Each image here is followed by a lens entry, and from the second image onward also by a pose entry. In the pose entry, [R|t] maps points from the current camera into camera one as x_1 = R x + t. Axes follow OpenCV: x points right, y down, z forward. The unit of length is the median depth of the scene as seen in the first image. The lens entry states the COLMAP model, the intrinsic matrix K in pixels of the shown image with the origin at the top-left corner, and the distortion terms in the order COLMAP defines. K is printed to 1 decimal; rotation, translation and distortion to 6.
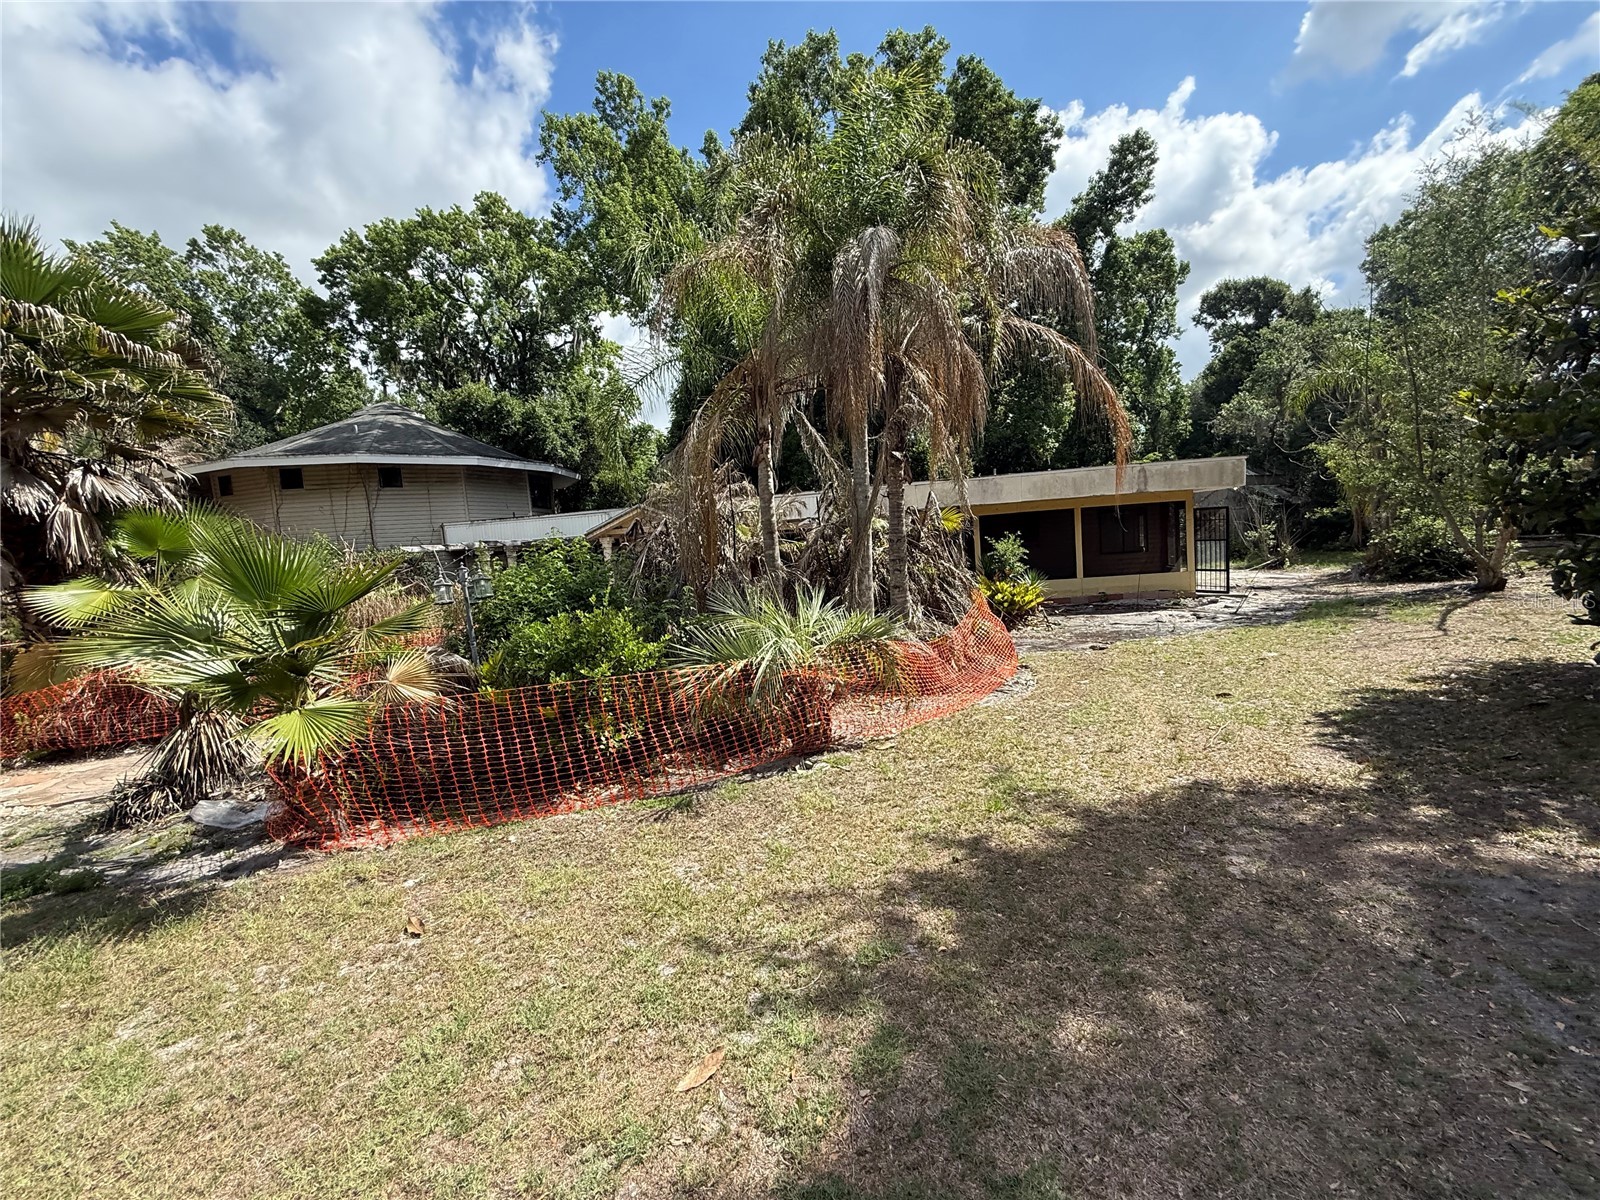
lens RADIAL K [[635.7, 0, 797.6], [0, 635.7, 599.4], [0, 0, 1]] dist [0.001234, 0.000206]
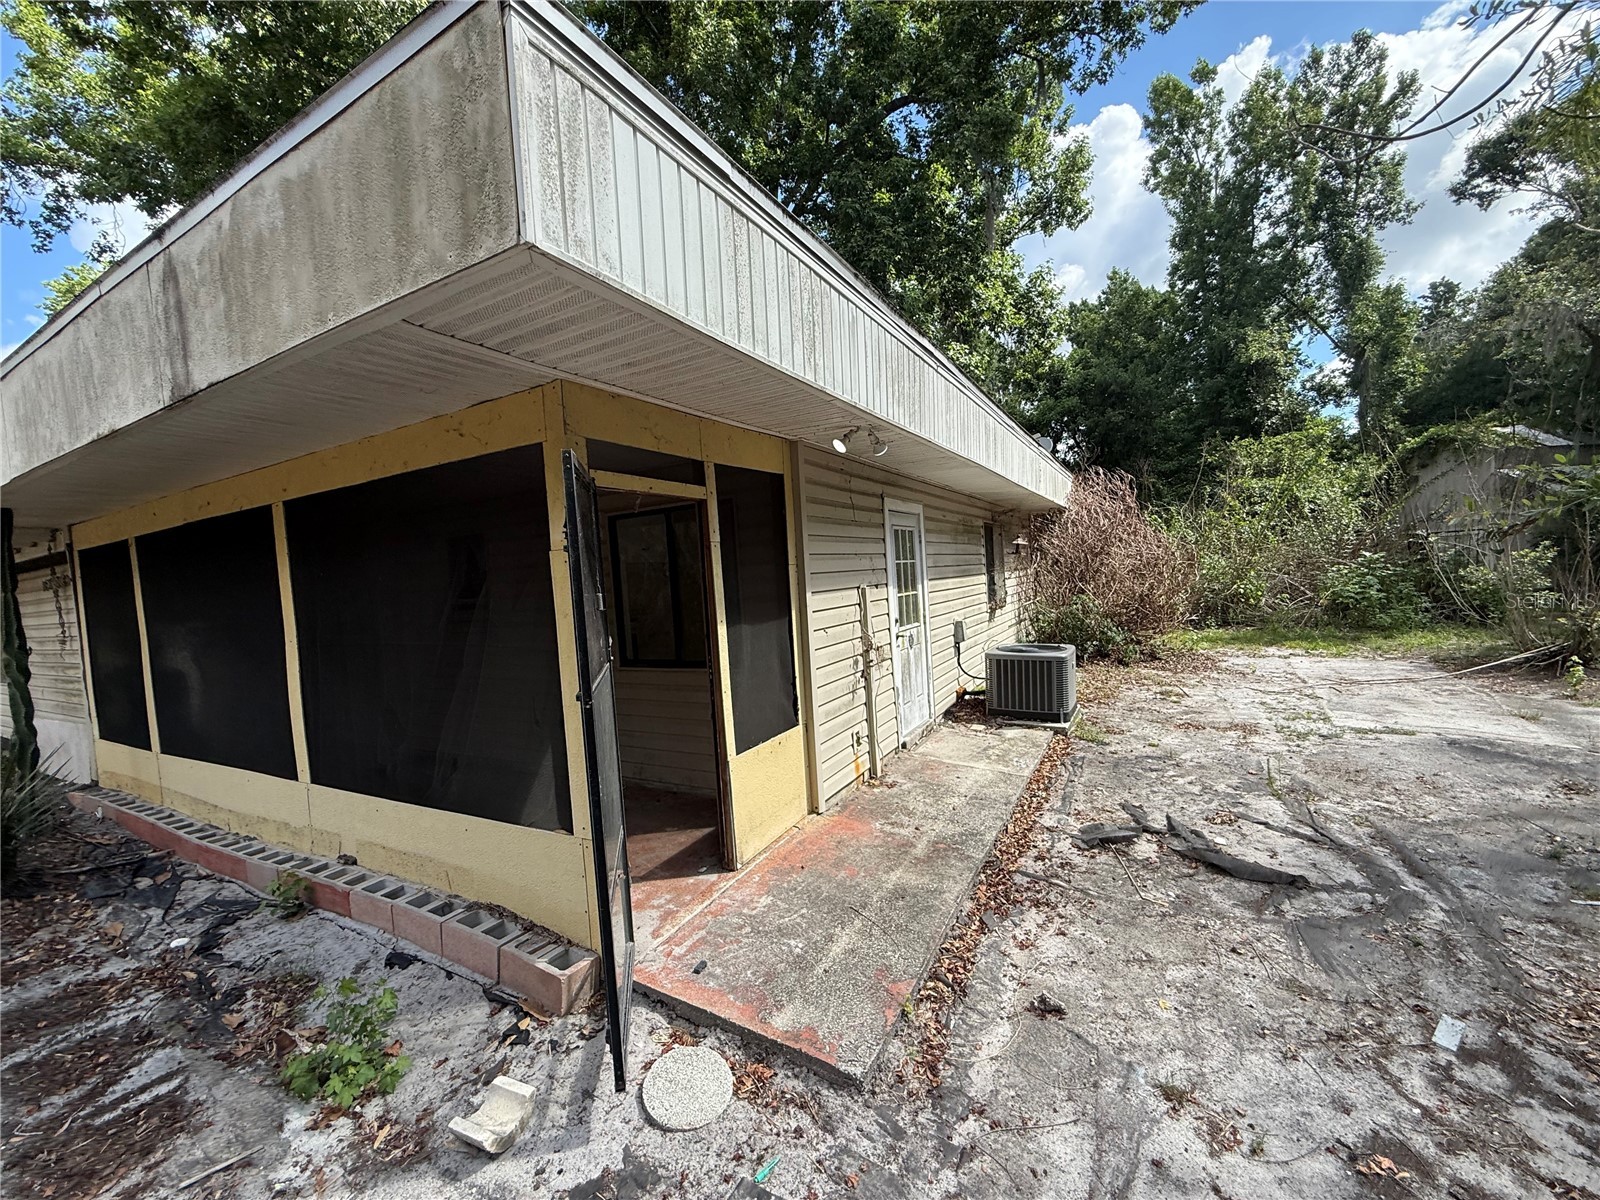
lens RADIAL K [[635.7, 0, 797.6], [0, 635.7, 599.4], [0, 0, 1]] dist [0.001234, 0.000206]
pose [[0.950307, 0.022429, -0.310504, 0.249697], [-0.032459, 0.999104, -0.027175, -0.035716], [0.309616, 0.035903, 0.950183, 0.283891]]
